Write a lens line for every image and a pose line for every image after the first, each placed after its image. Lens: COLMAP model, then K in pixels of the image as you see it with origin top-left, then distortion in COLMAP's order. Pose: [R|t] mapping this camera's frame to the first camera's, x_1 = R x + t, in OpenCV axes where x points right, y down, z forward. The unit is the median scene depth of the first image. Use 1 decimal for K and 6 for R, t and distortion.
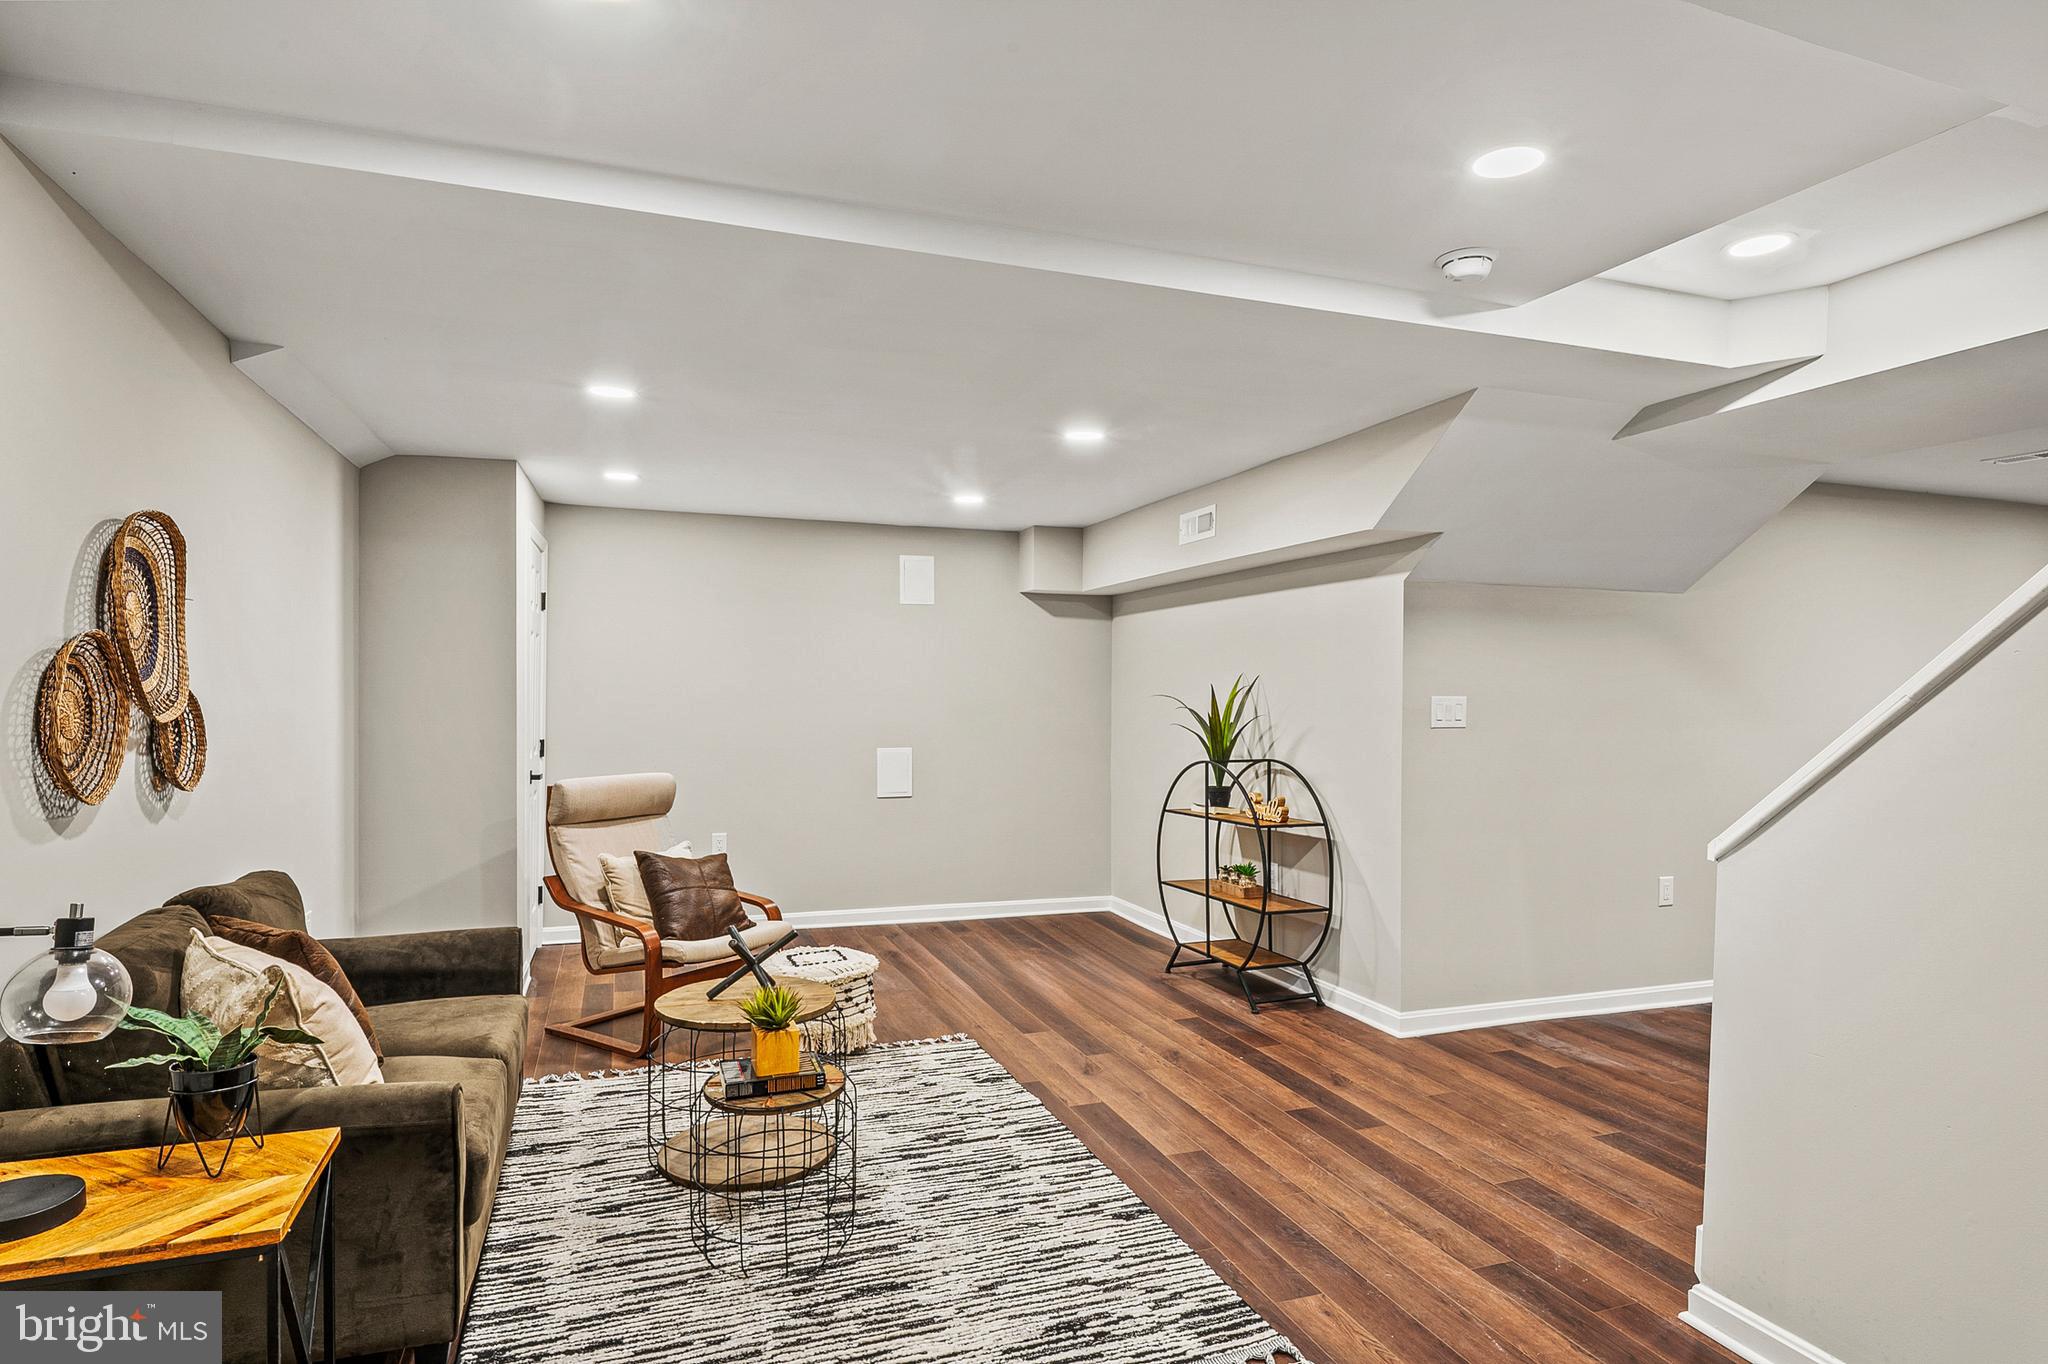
lens RADIAL K [[1110.0, 0, 1021.1], [0, 1110.0, 693.3], [0, 0, 1]] dist [-0.000757, -0.000117]
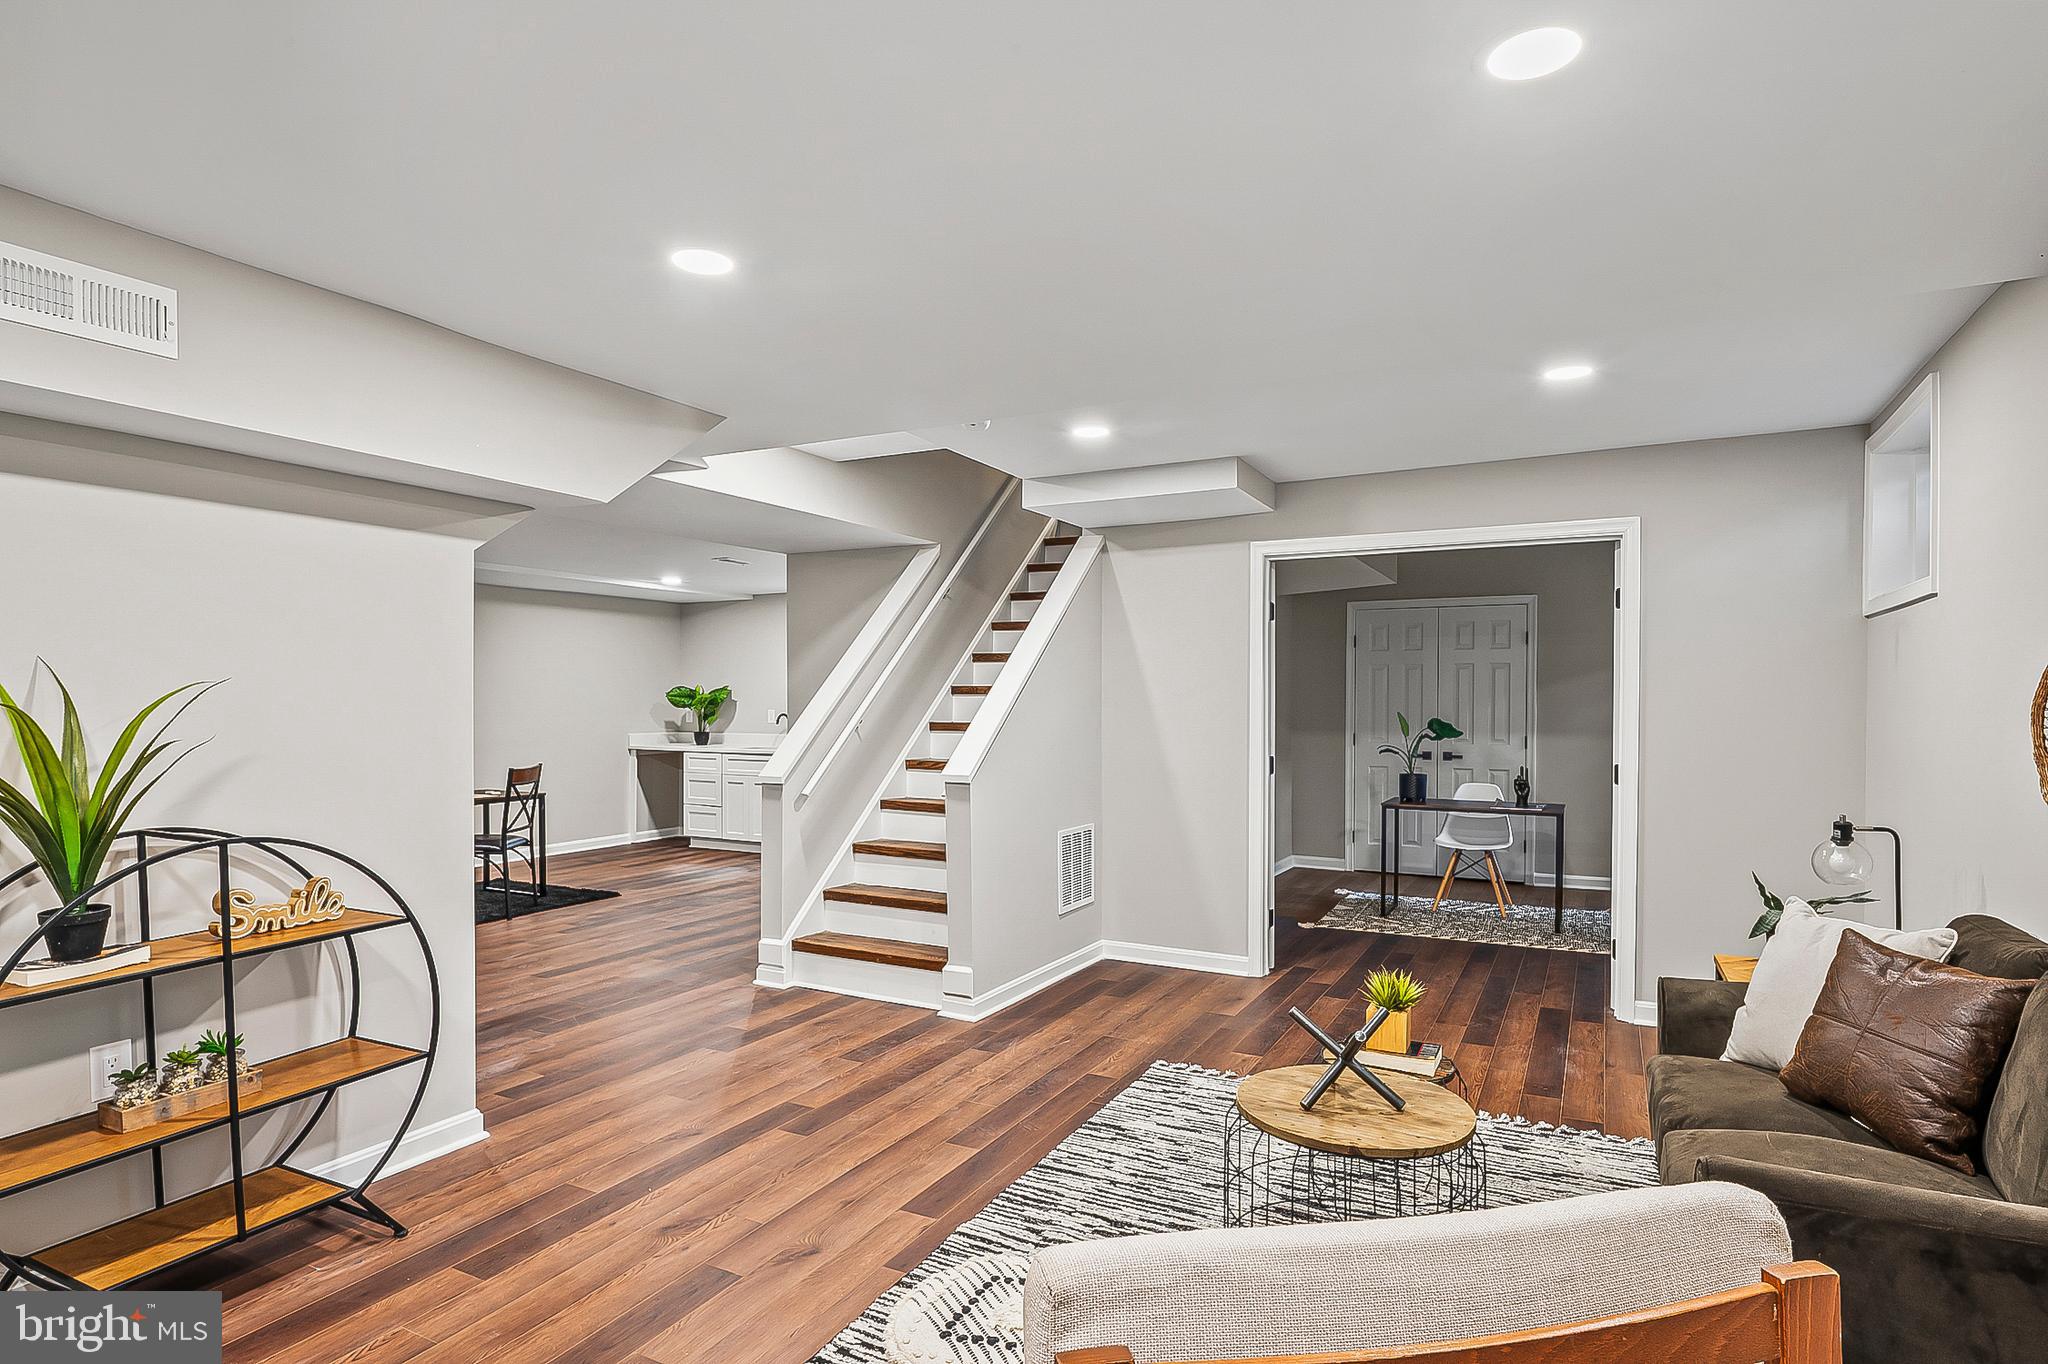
lens RADIAL K [[1110.0, 0, 1021.1], [0, 1110.0, 693.3], [0, 0, 1]] dist [-0.000757, -0.000117]
pose [[-0.676945, -0.002876, 0.736028, -0.619911], [-0.002141, 0.999996, 0.001939, -0.005083], [-0.736030, -0.000263, -0.676948, 1.597462]]
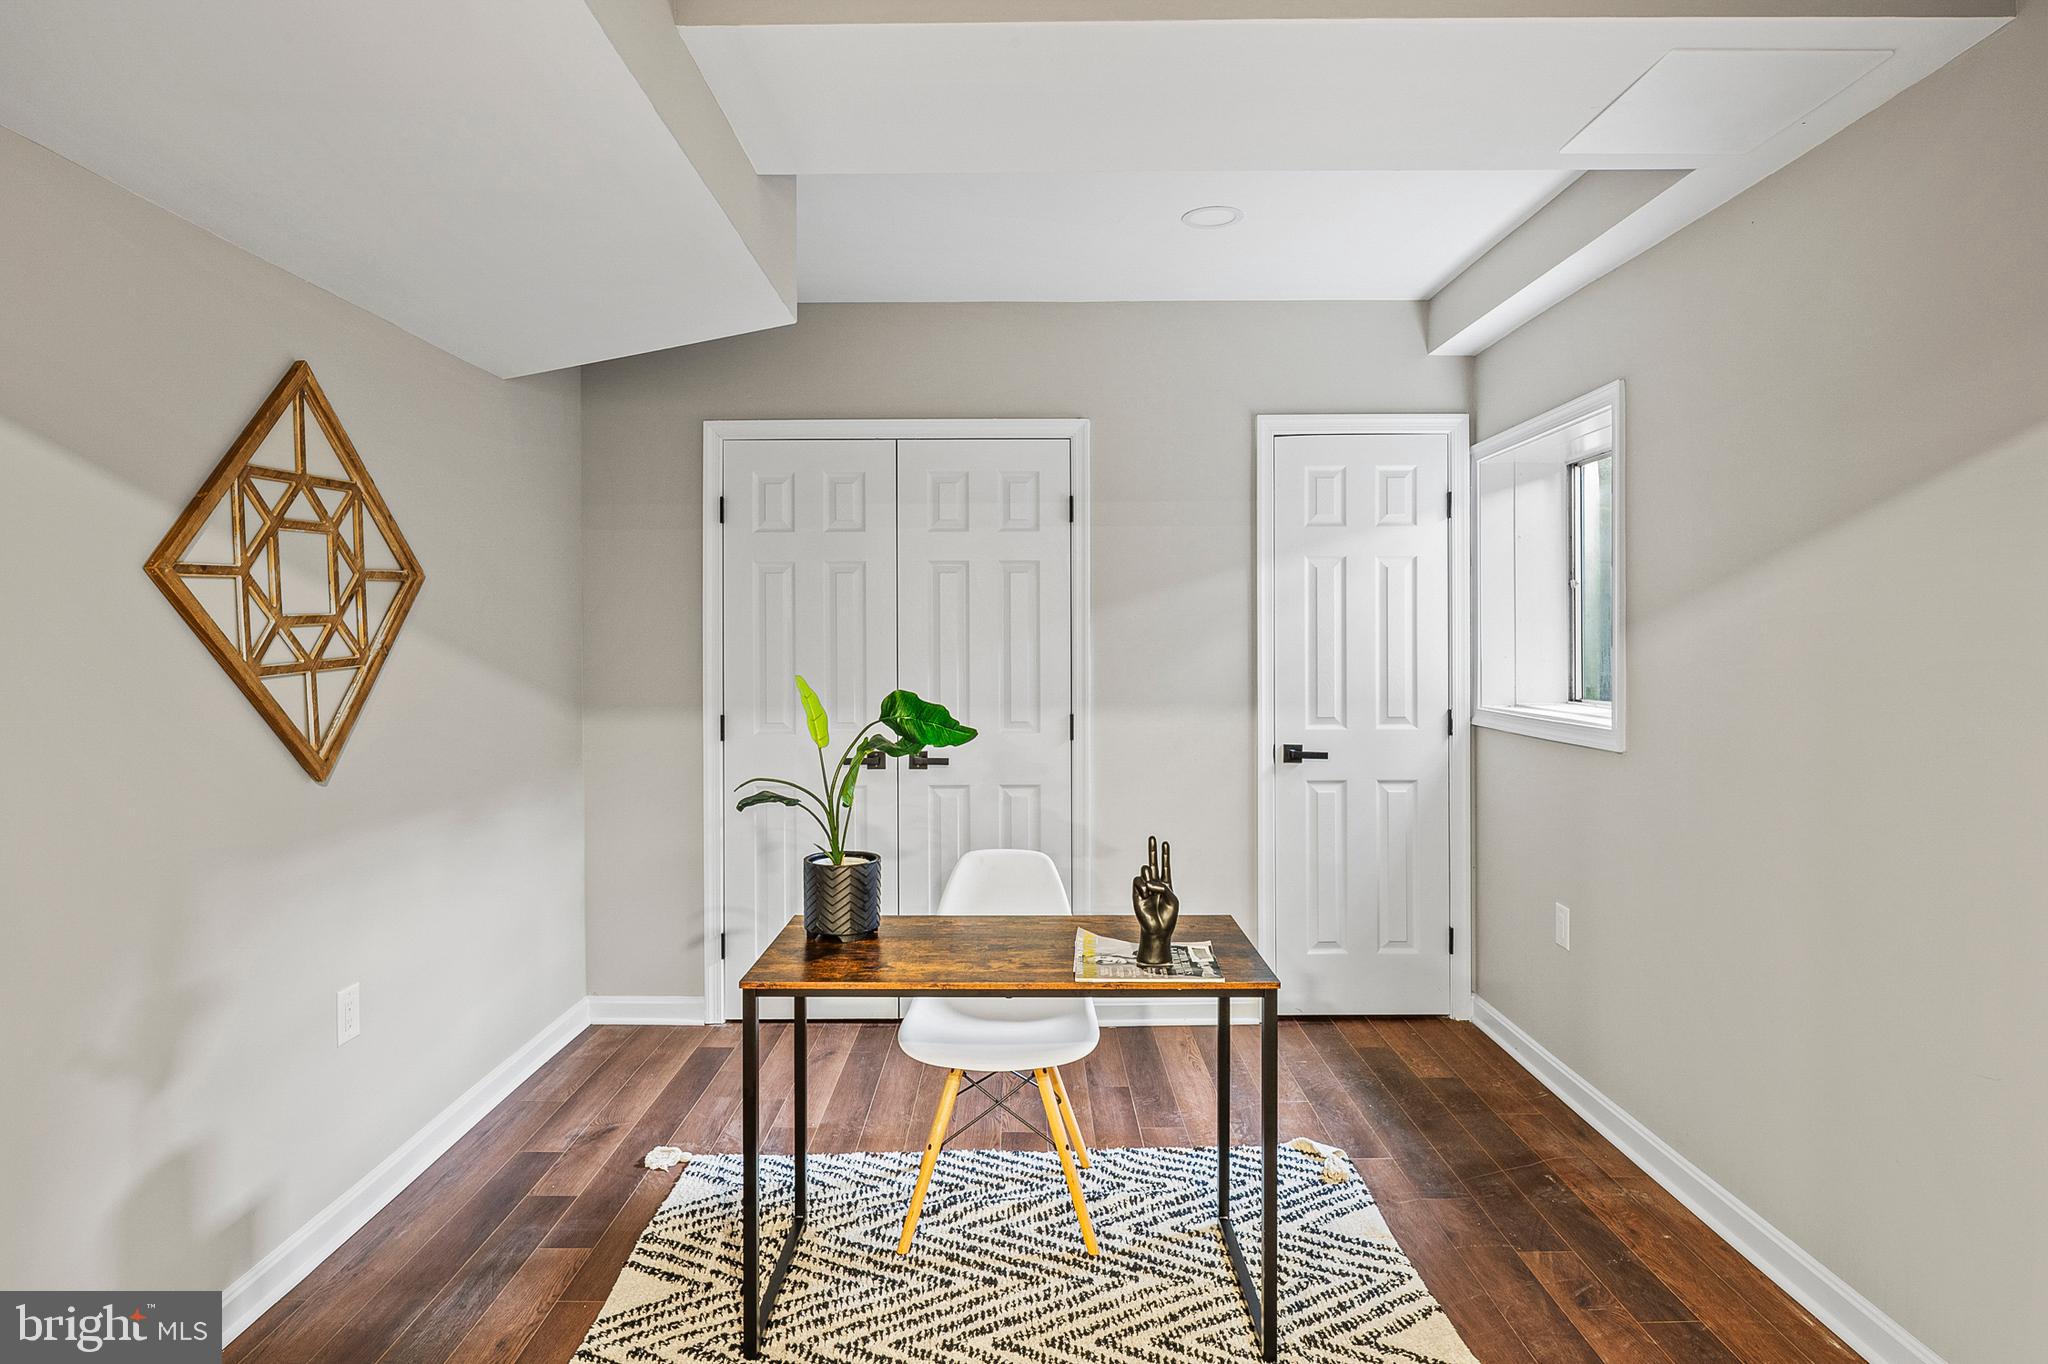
lens RADIAL K [[1110.0, 0, 1021.1], [0, 1110.0, 693.3], [0, 0, 1]] dist [-0.000757, -0.000117]
pose [[-0.941796, -0.019741, 0.335604, -0.373665], [-0.001323, 0.998484, 0.055021, -0.001222], [-0.336181, 0.051375, -0.940395, 1.123507]]
